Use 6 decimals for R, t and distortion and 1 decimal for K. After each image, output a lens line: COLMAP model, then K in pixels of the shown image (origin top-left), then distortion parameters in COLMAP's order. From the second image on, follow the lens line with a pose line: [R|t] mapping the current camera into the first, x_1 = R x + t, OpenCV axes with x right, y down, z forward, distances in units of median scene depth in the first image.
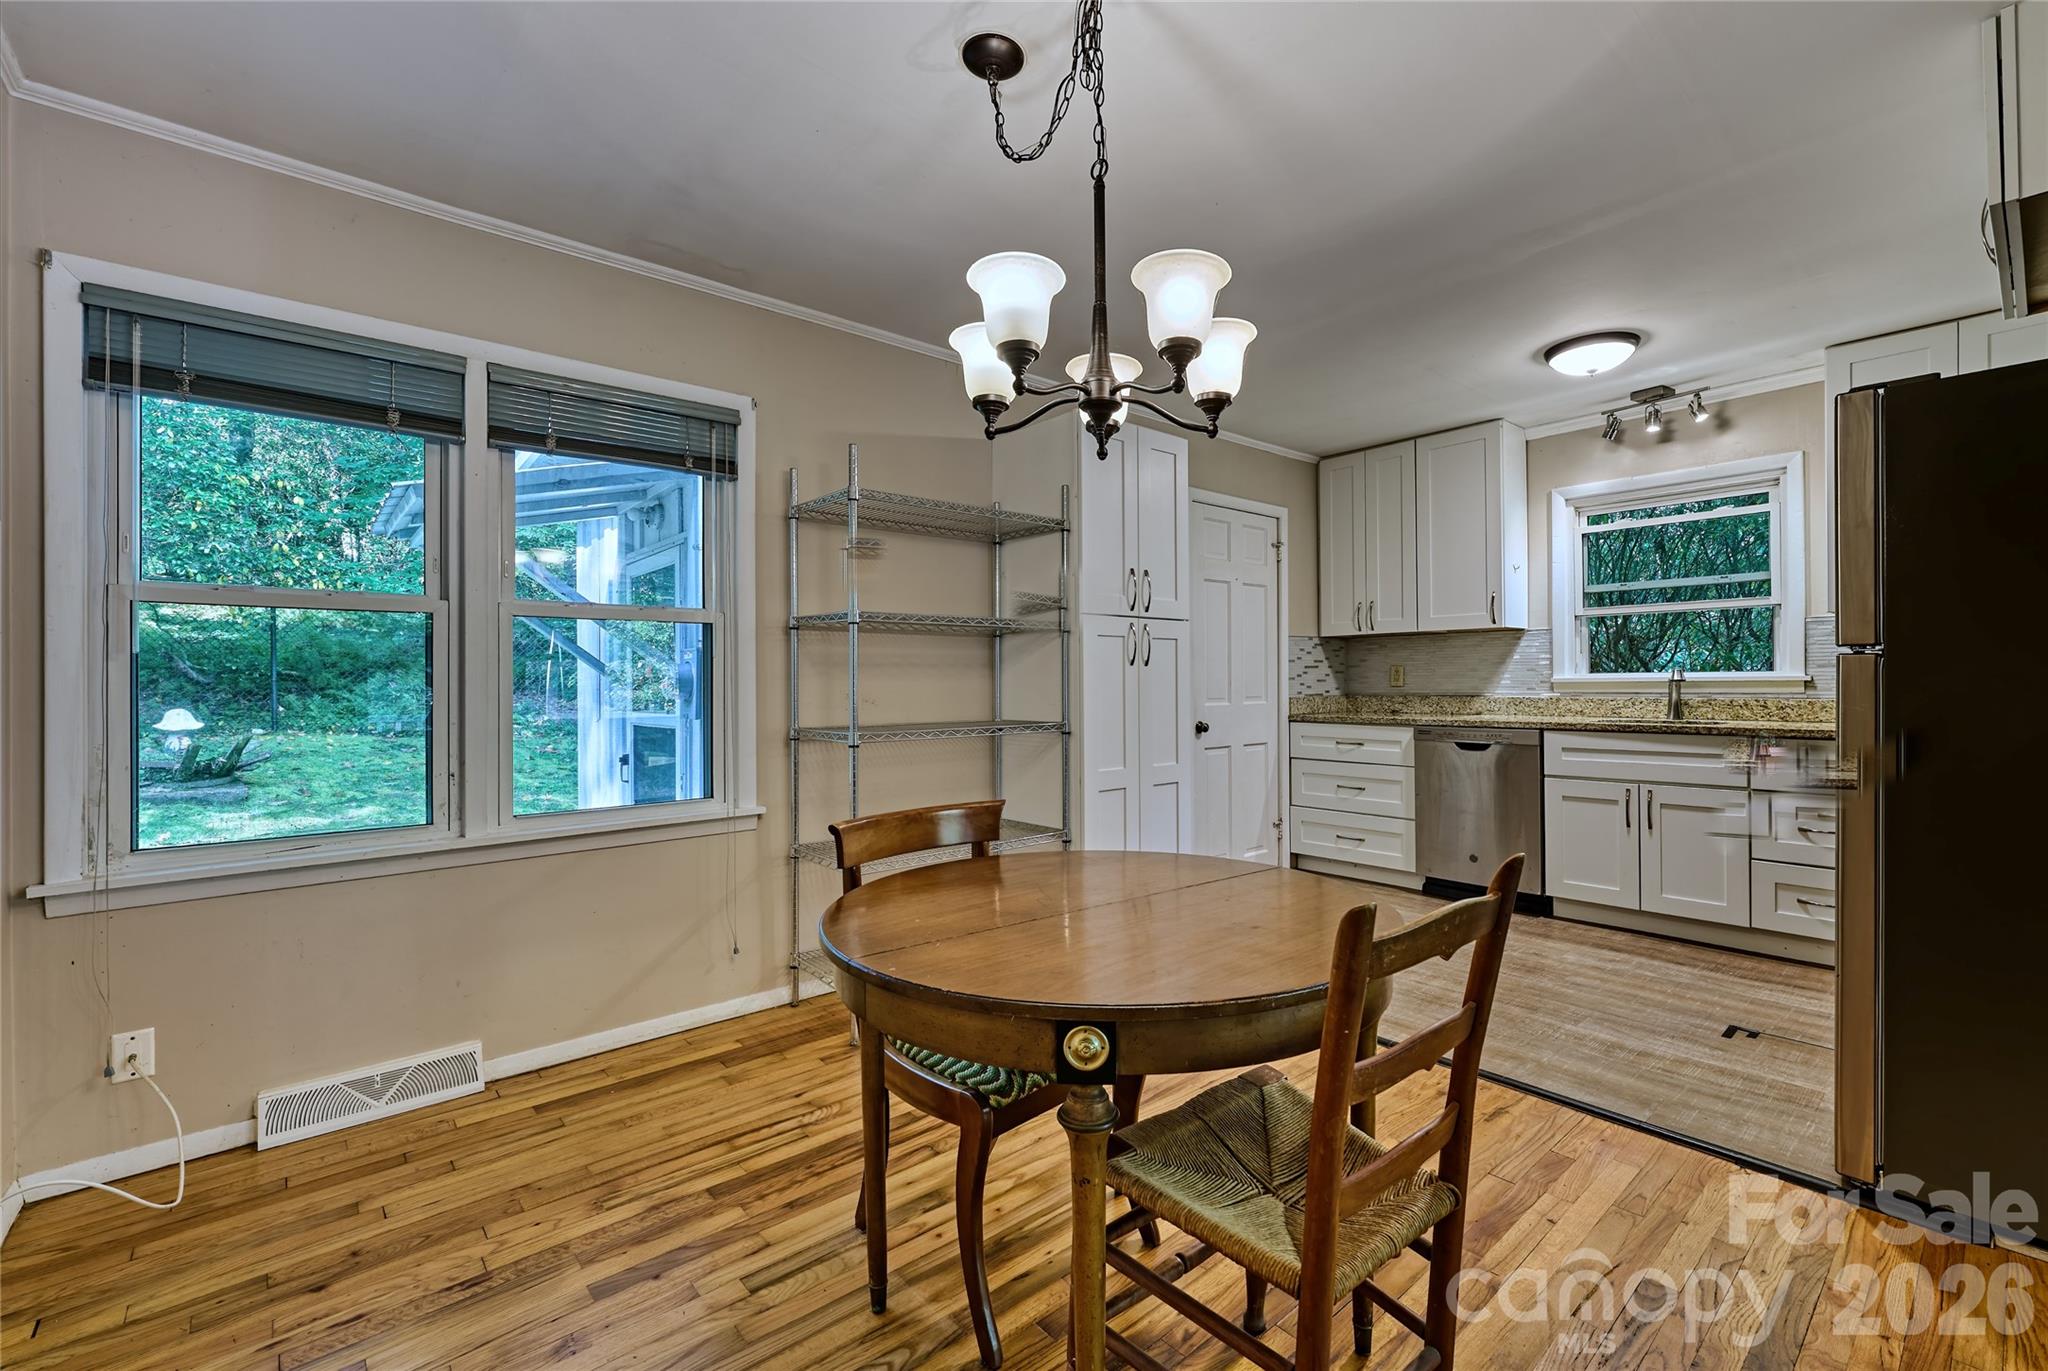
lens RADIAL K [[880.7, 0, 1070.9], [0, 880.7, 677.7], [0, 0, 1]] dist [-0.002739, -0.000832]
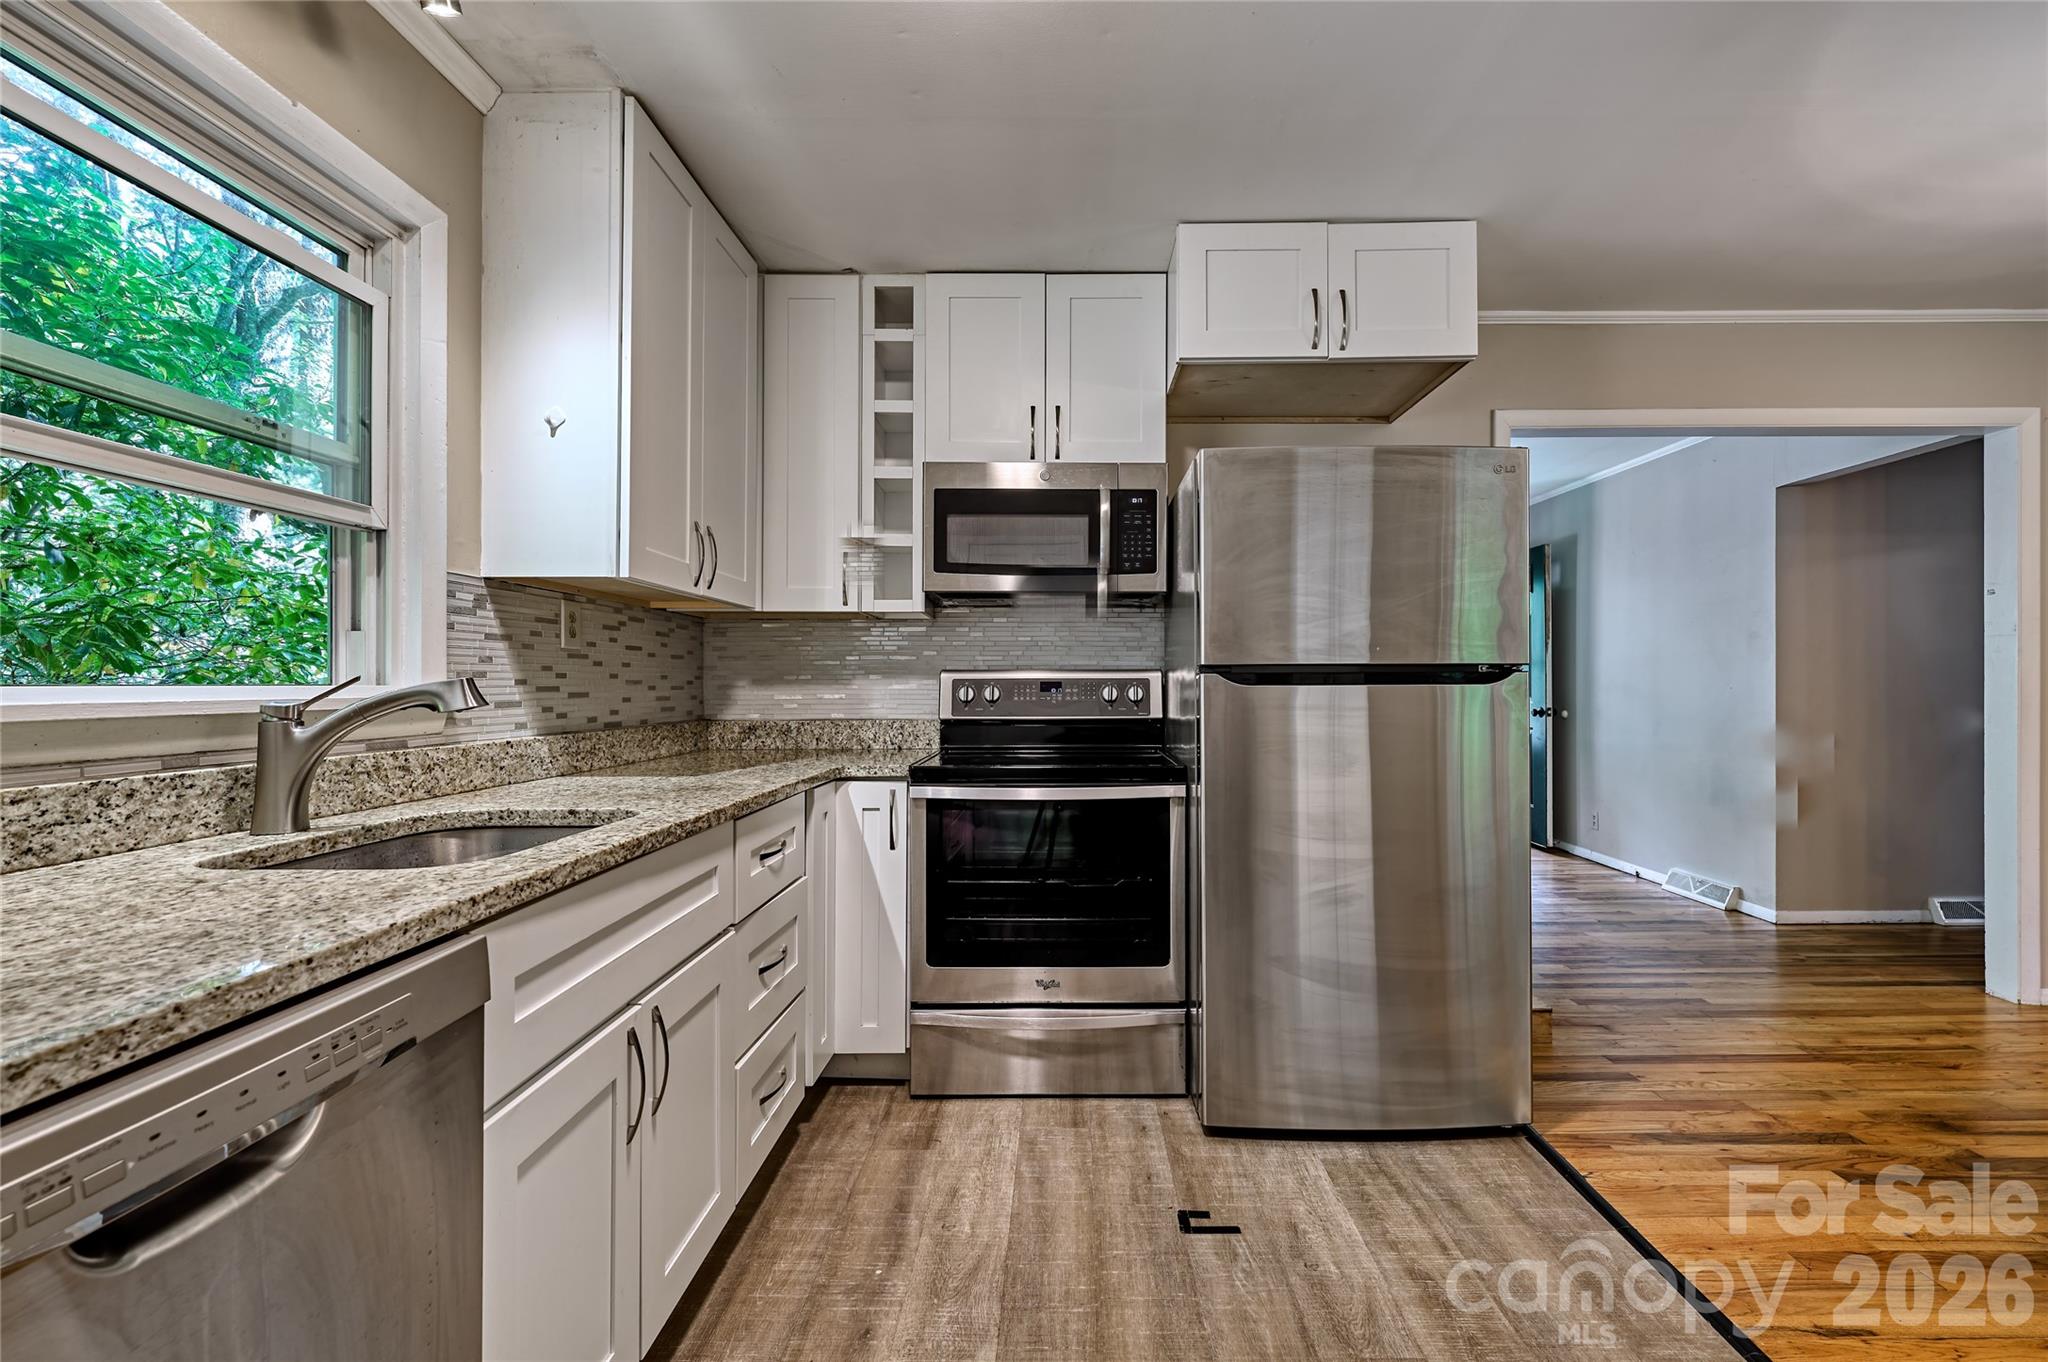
lens RADIAL K [[840.5, 0, 1077.2], [0, 840.5, 687.6], [0, 0, 1]] dist [-0.005826, -0.002608]
pose [[-0.744286, 0.008337, 0.667809, 0.295635], [0.006774, 0.999965, -0.004935, -0.001748], [-0.667827, 0.000851, -0.744316, 1.131293]]
